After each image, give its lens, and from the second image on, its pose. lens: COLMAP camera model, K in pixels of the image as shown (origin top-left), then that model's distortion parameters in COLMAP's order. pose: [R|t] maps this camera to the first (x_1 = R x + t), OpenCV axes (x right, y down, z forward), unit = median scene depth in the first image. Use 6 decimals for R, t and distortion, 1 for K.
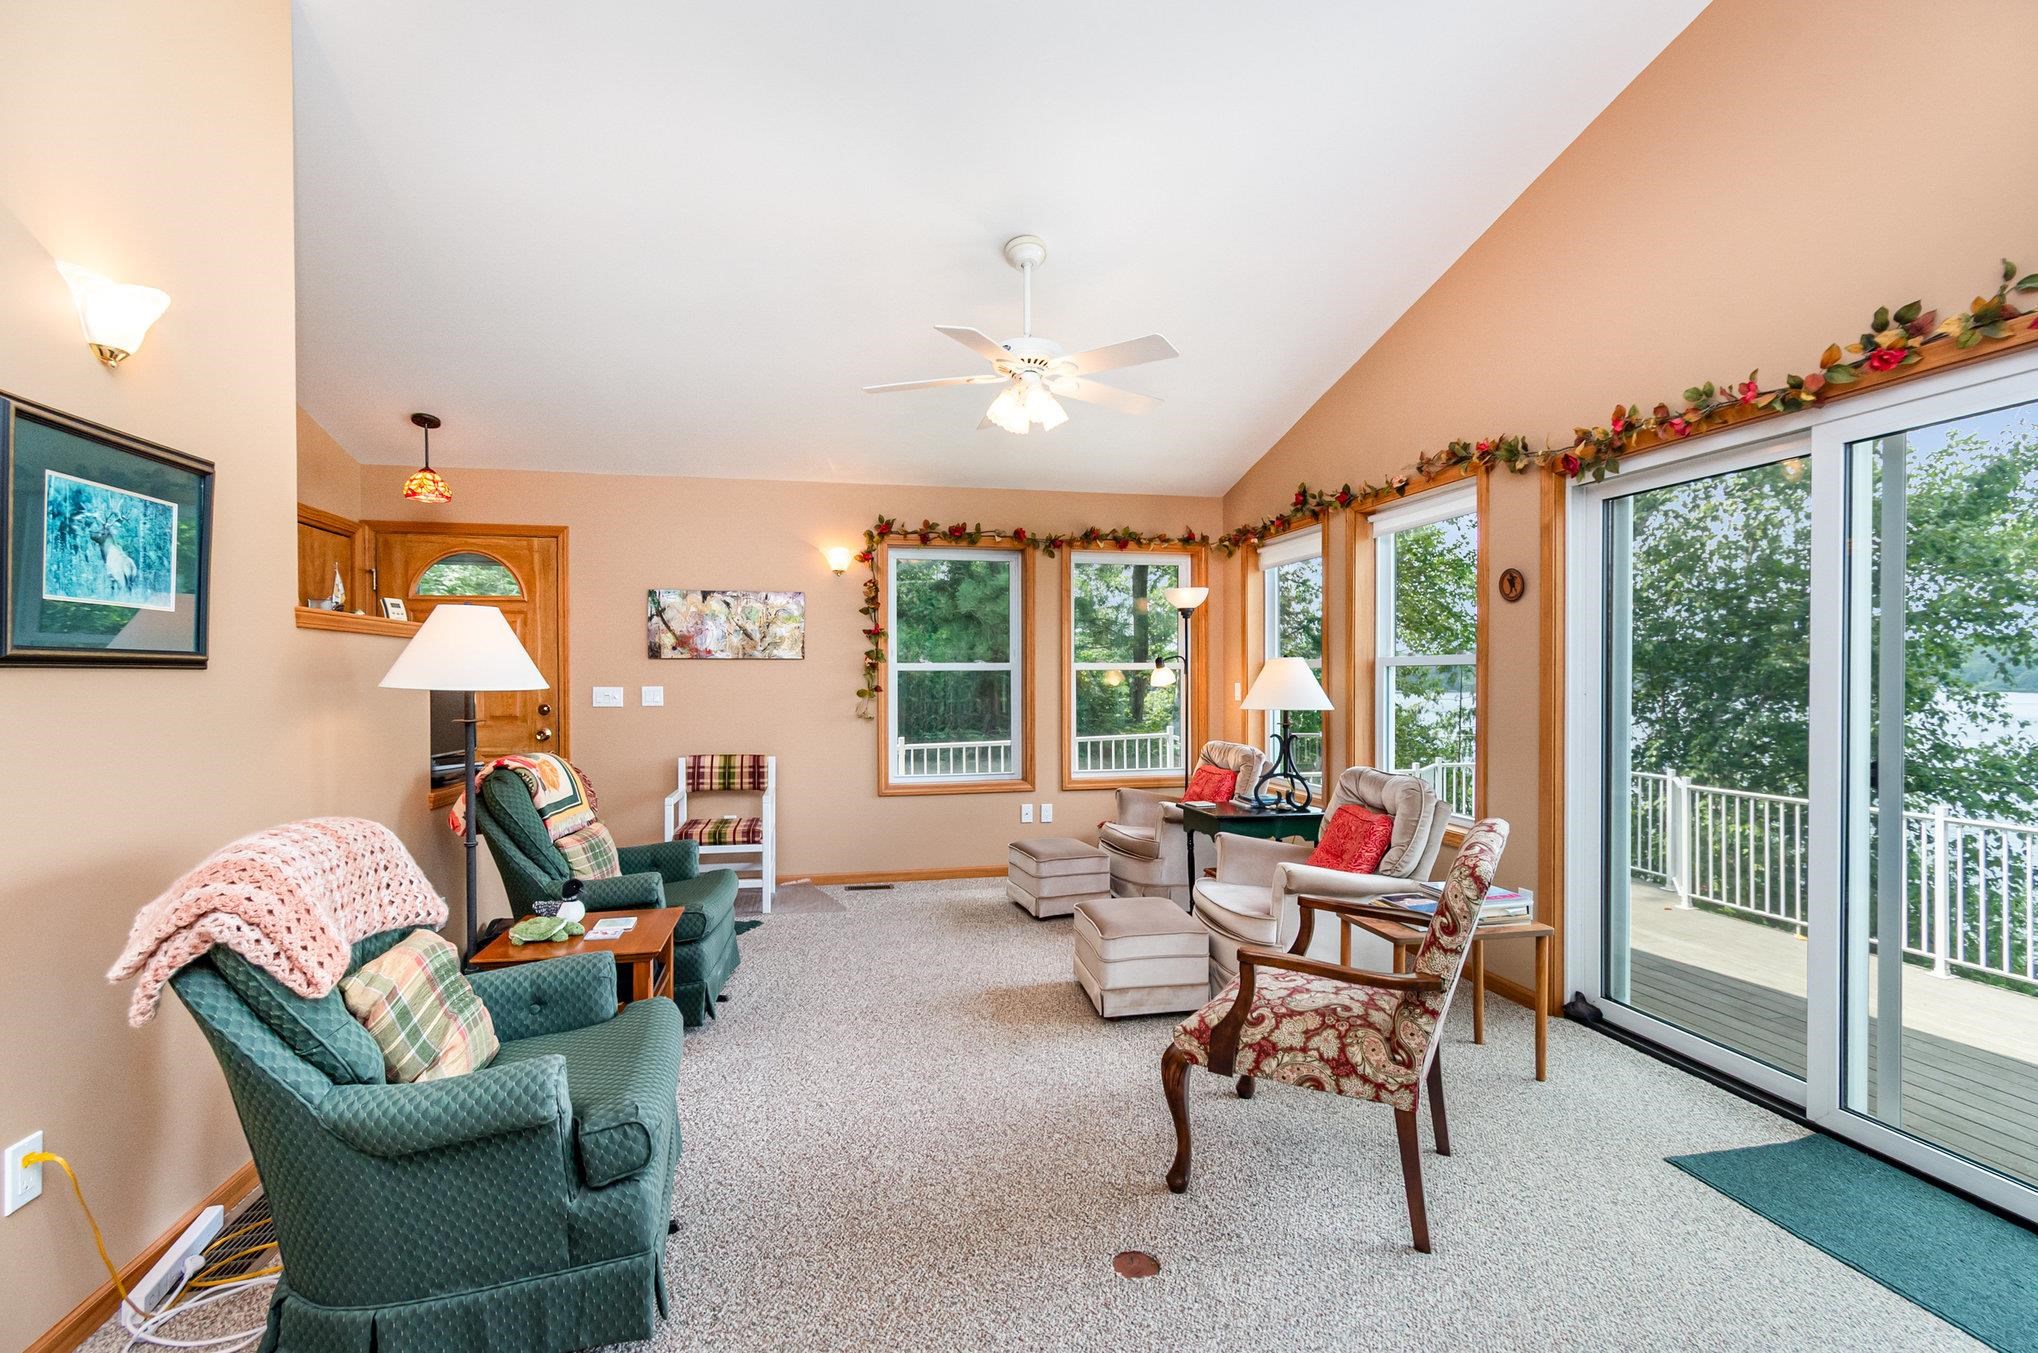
lens RADIAL K [[906.3, 0, 1018.7], [0, 906.3, 678.5], [0, 0, 1]] dist [0.002593, -0.000561]
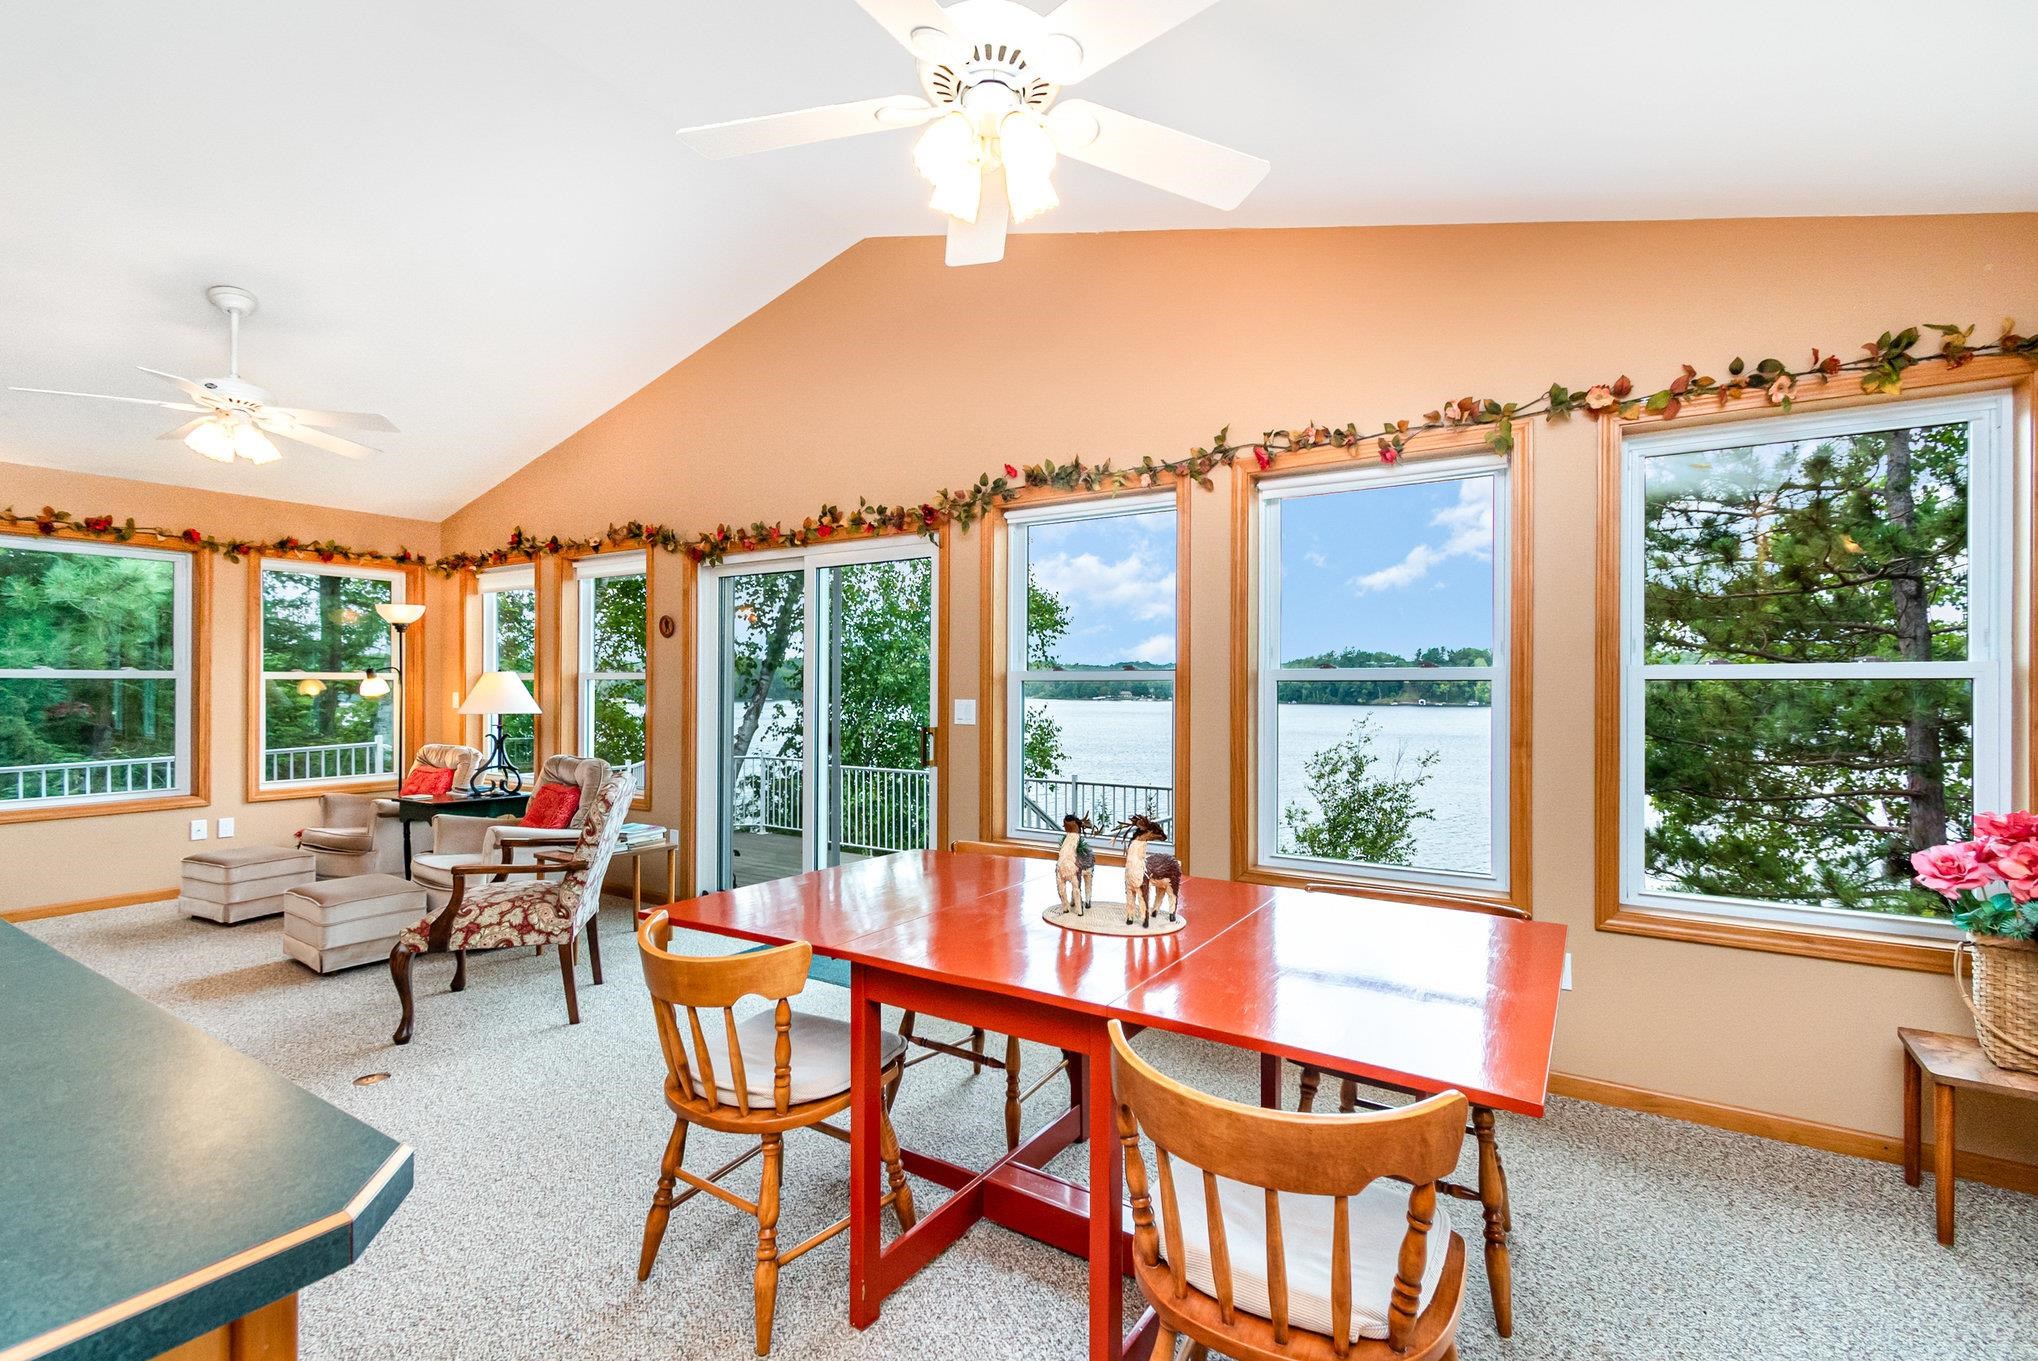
lens RADIAL K [[906.3, 0, 1028.2], [0, 906.3, 687.7], [0, 0, 1]] dist [0.002593, -0.000561]
pose [[0.698980, 0.002863, 0.715135, -0.083530], [-0.002856, 0.999995, -0.001213, -0.001524], [-0.715135, -0.001195, 0.698985, -0.368681]]
